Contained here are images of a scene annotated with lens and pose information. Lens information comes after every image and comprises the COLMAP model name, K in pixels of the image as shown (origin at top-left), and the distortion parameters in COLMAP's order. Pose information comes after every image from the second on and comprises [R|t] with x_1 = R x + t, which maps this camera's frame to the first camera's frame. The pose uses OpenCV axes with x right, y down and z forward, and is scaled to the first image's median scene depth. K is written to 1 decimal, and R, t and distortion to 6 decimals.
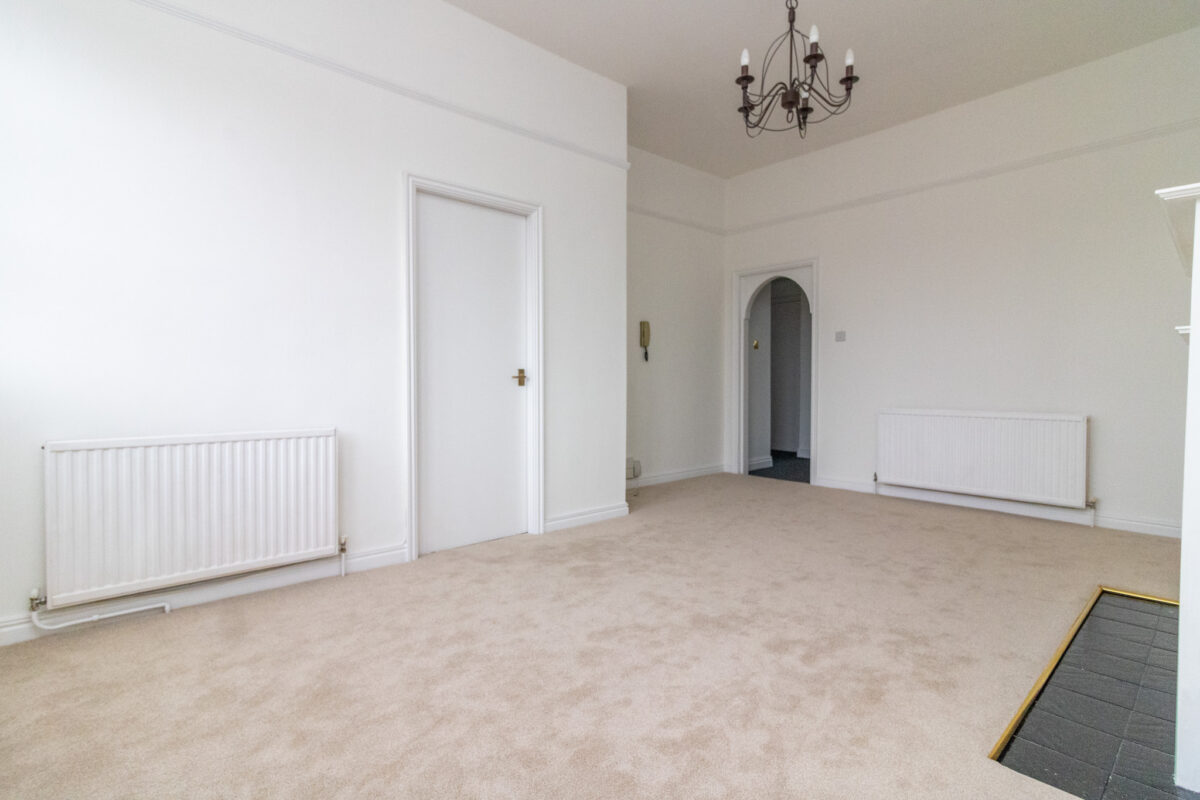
lens RADIAL K [[562.4, 0, 601.7], [0, 562.4, 395.8], [0, 0, 1]] dist [0.000610, 0.000129]
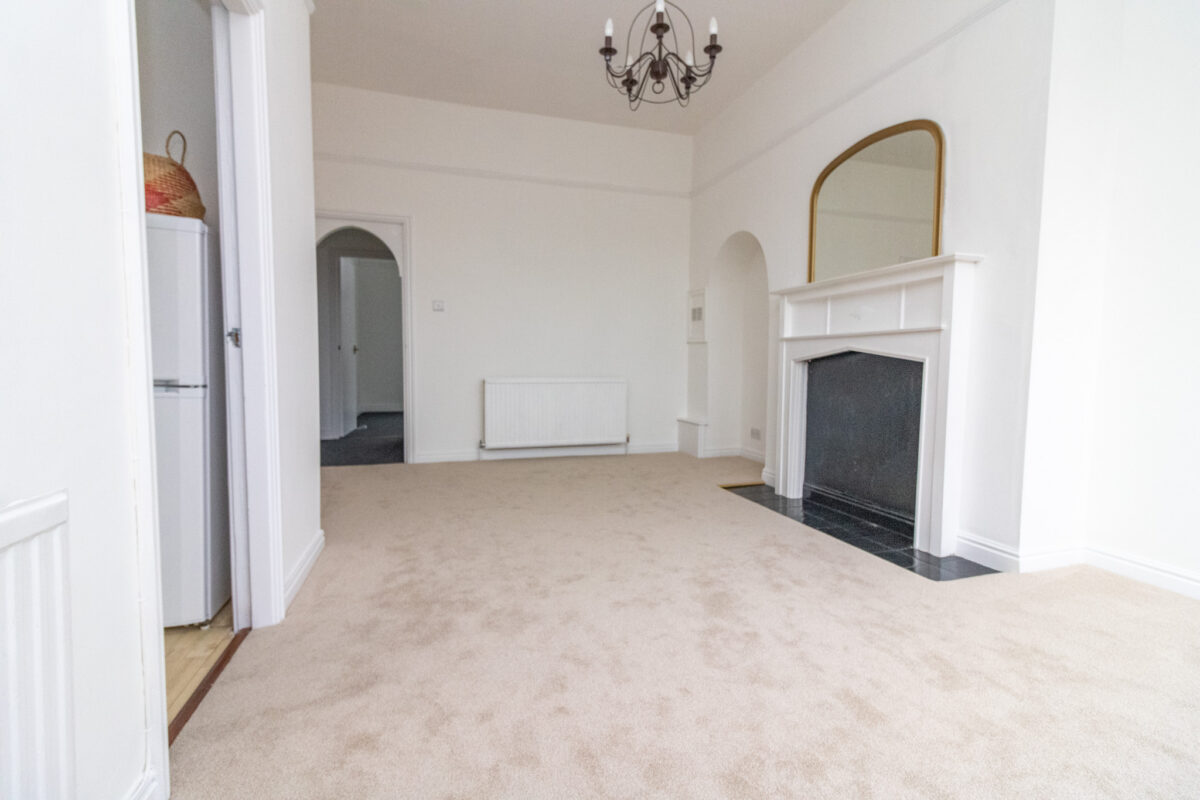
lens RADIAL K [[548.8, 0, 604.2], [0, 548.8, 395.9], [0, 0, 1]] dist [0.002899, 0.000813]
pose [[0.413396, -0.058101, 0.908696, -0.589040], [0.013587, 0.998245, 0.057646, -0.002485], [-0.910450, -0.011484, 0.413460, 0.629516]]
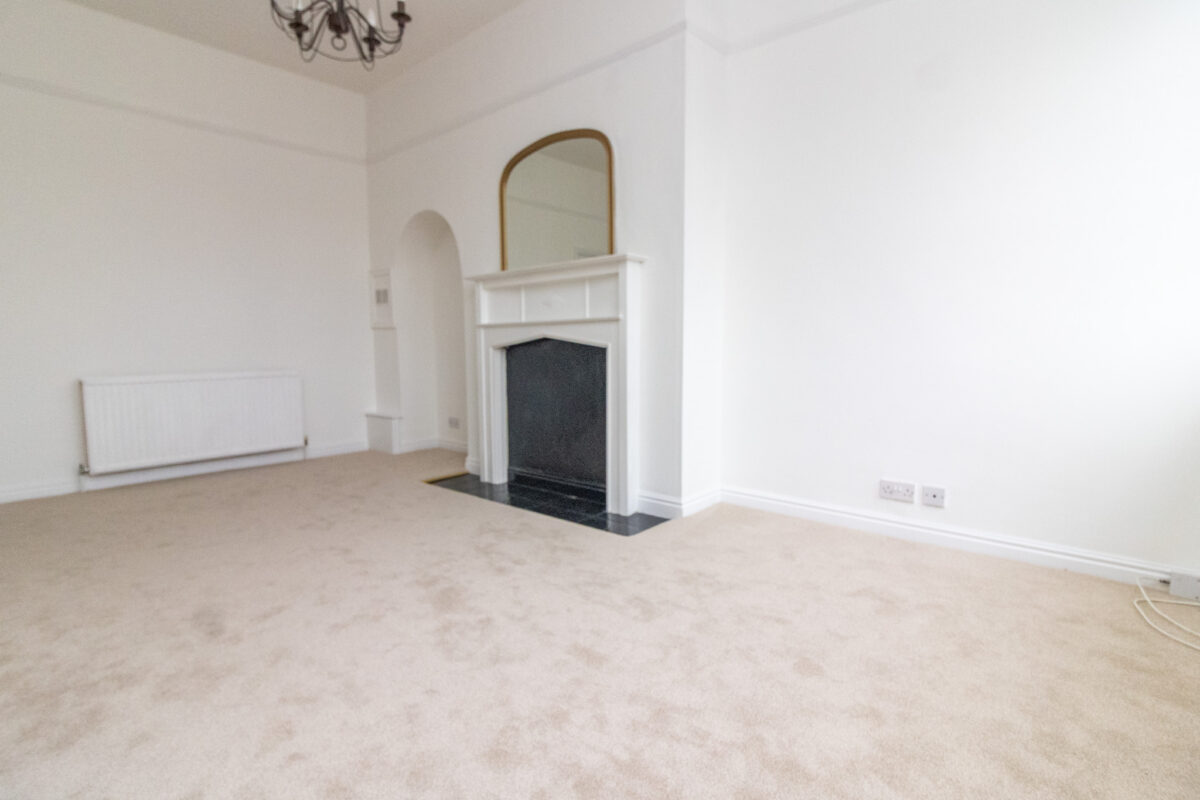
lens RADIAL K [[585.0, 0, 601.7], [0, 585.0, 395.9], [0, 0, 1]] dist [0.000845, 0.000532]
pose [[-0.119567, -0.089914, 0.988746, -0.635920], [0.029652, 0.995123, 0.094080, -0.013612], [-0.992383, 0.040567, -0.116318, 0.668612]]
